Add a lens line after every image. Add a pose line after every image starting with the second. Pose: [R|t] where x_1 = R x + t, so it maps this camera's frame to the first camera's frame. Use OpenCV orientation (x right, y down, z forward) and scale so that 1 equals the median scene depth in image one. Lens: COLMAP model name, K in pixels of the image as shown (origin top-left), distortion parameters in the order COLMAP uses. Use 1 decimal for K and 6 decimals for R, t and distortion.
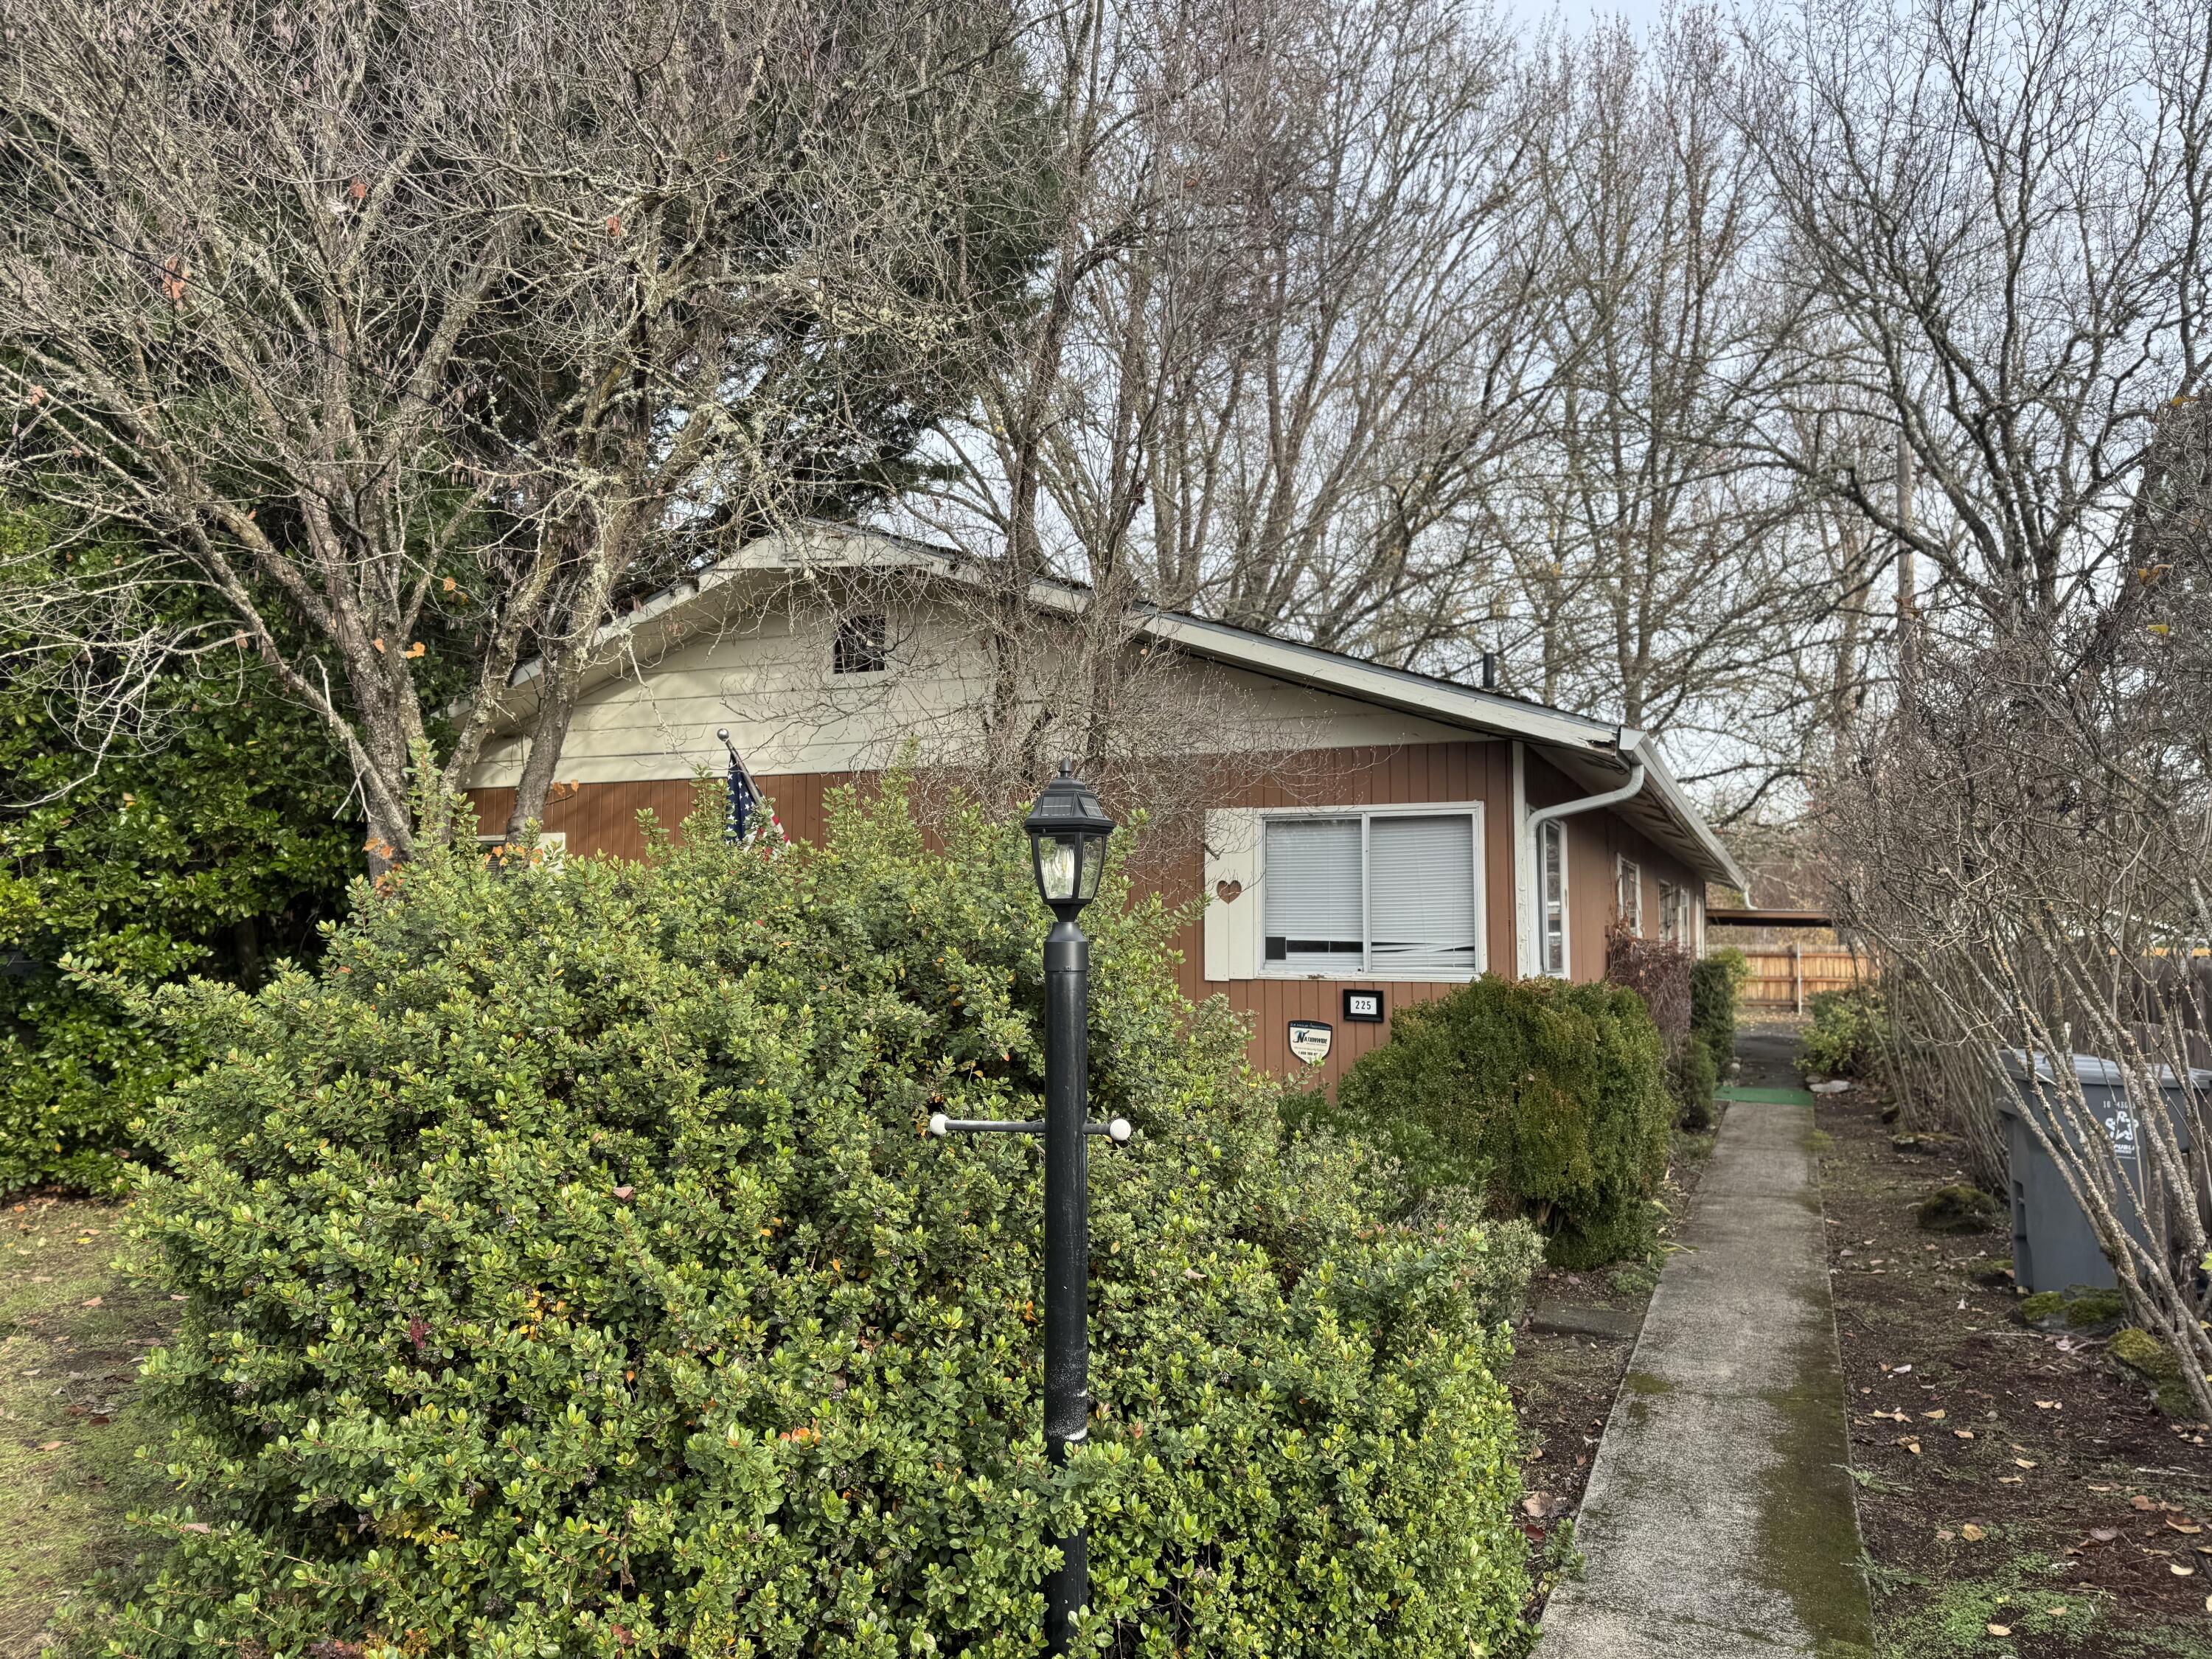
lens RADIAL K [[1494.3, 0, 1104.9], [0, 1494.3, 794.9], [0, 0, 1]] dist [0.001670, -0.027551]
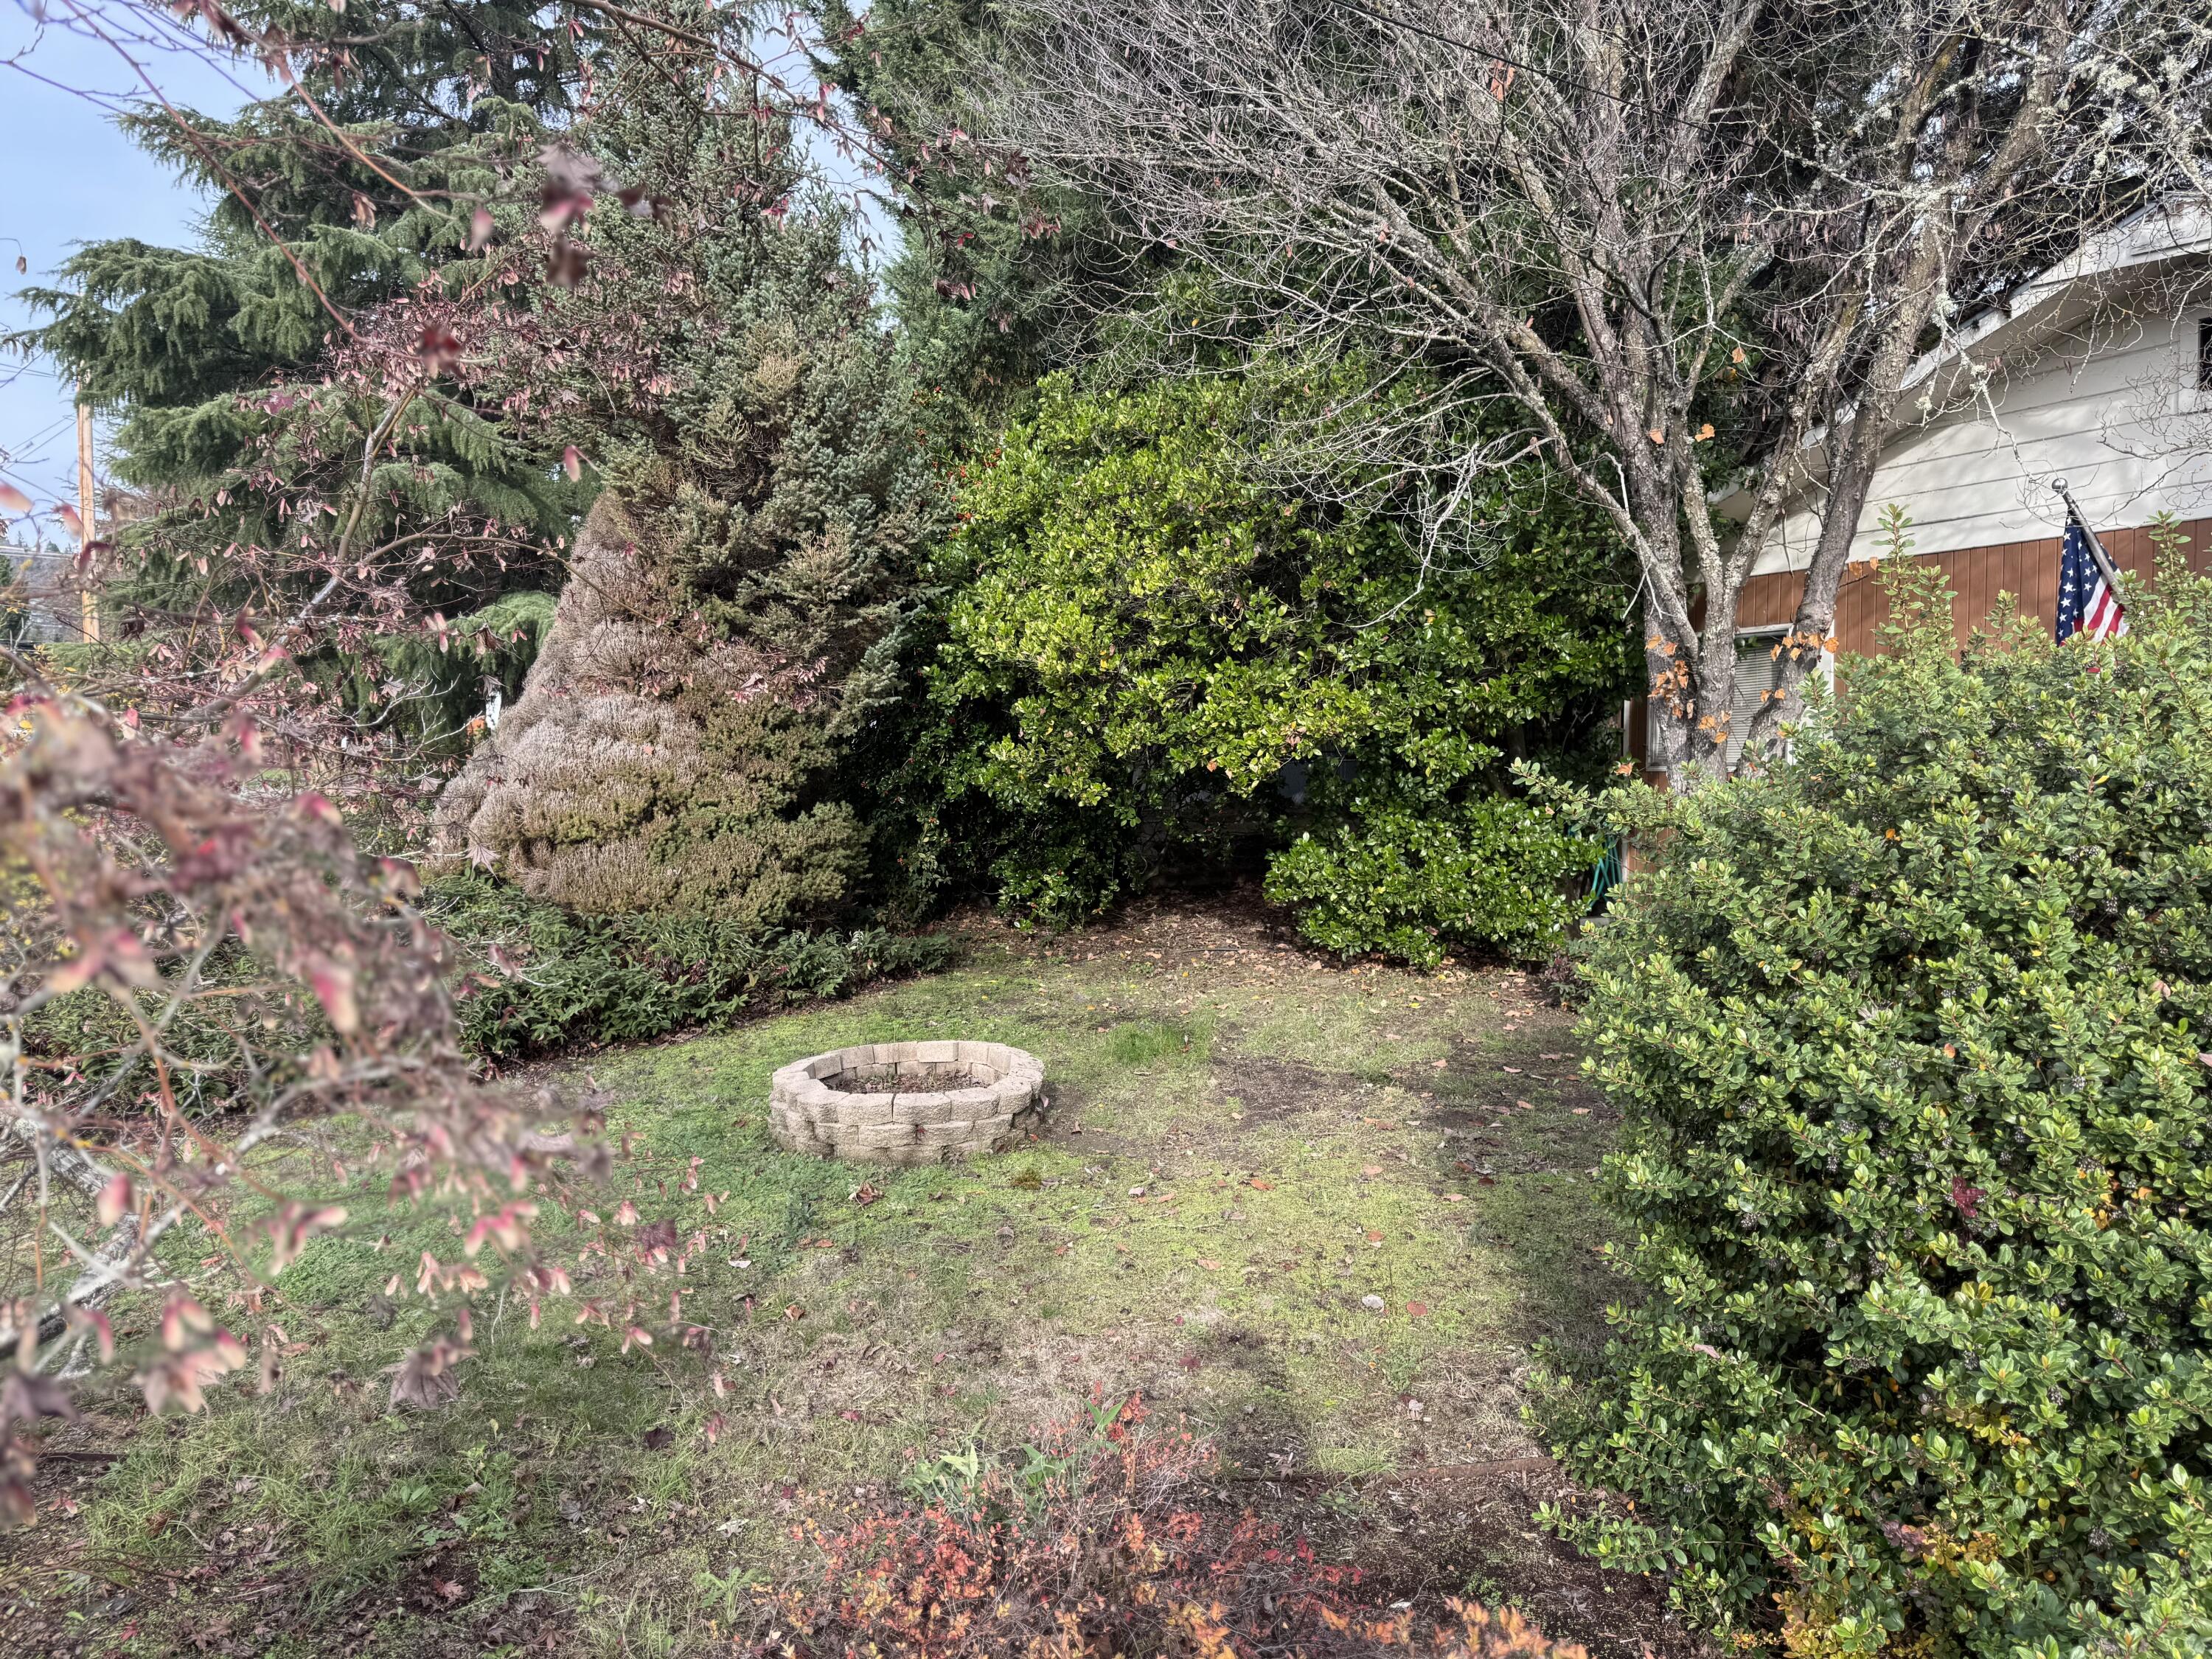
lens RADIAL K [[1494.3, 0, 1104.9], [0, 1494.3, 794.9], [0, 0, 1]] dist [0.001670, -0.027551]
pose [[0.732097, 0.011227, -0.681108, -0.101350], [0.081573, 0.991225, 0.104018, 0.000841], [0.676299, -0.131711, 0.724756, 0.031821]]
